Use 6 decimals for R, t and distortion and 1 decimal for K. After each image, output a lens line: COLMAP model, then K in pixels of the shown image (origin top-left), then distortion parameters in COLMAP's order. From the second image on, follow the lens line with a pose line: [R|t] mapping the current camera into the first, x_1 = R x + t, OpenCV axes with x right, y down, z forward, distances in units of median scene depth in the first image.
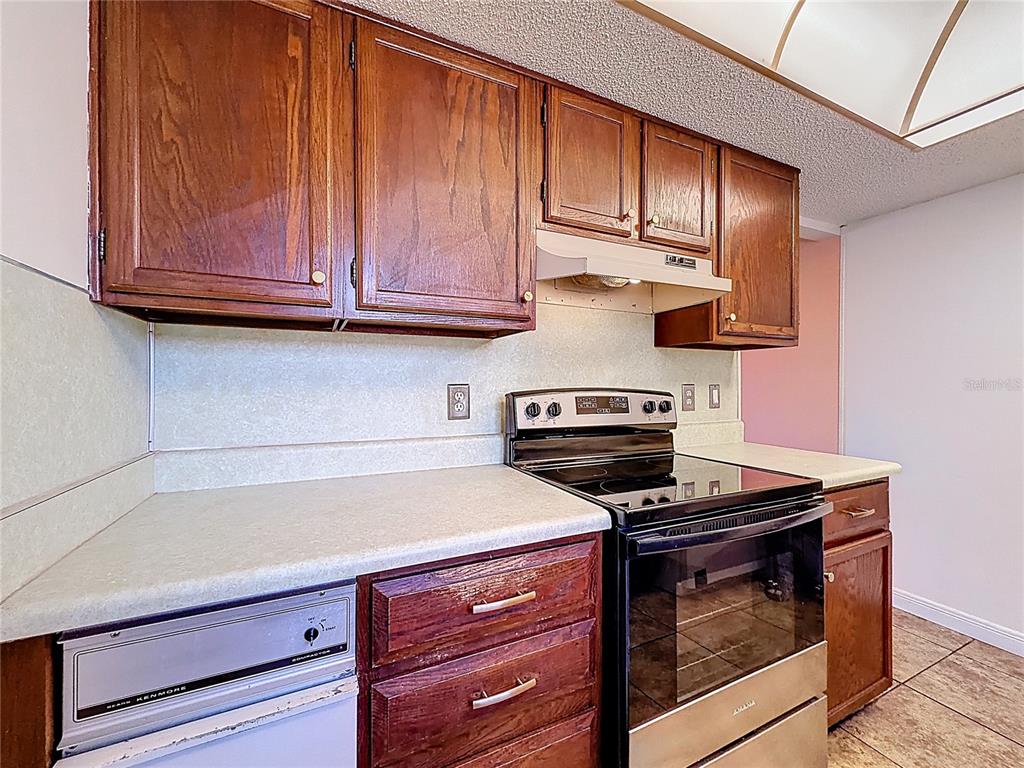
lens RADIAL K [[412.4, 0, 512.7], [0, 412.4, 381.2], [0, 0, 1]] dist [-0.001879, 0.000657]
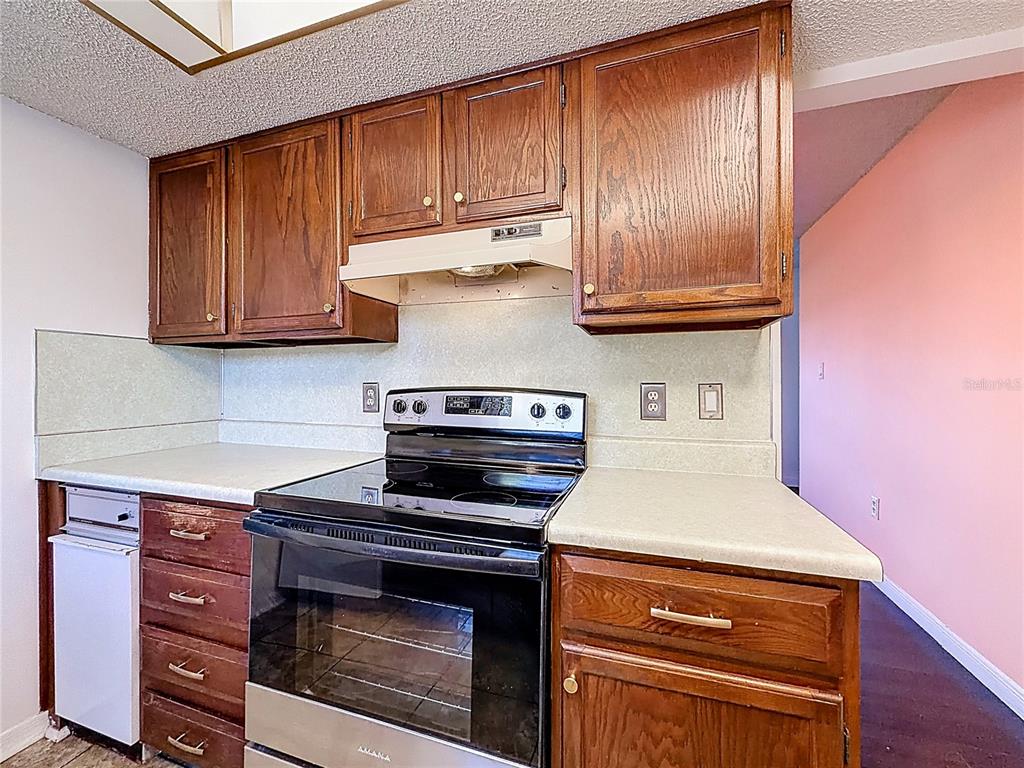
lens RADIAL K [[412.4, 0, 505.4], [0, 412.4, 380.9], [0, 0, 1]] dist [-0.001879, 0.000657]
pose [[0.722554, -0.002995, -0.691308, 0.976348], [0.003888, 0.999992, -0.000269, 0.003940], [0.691303, -0.002493, 0.722560, 0.404429]]
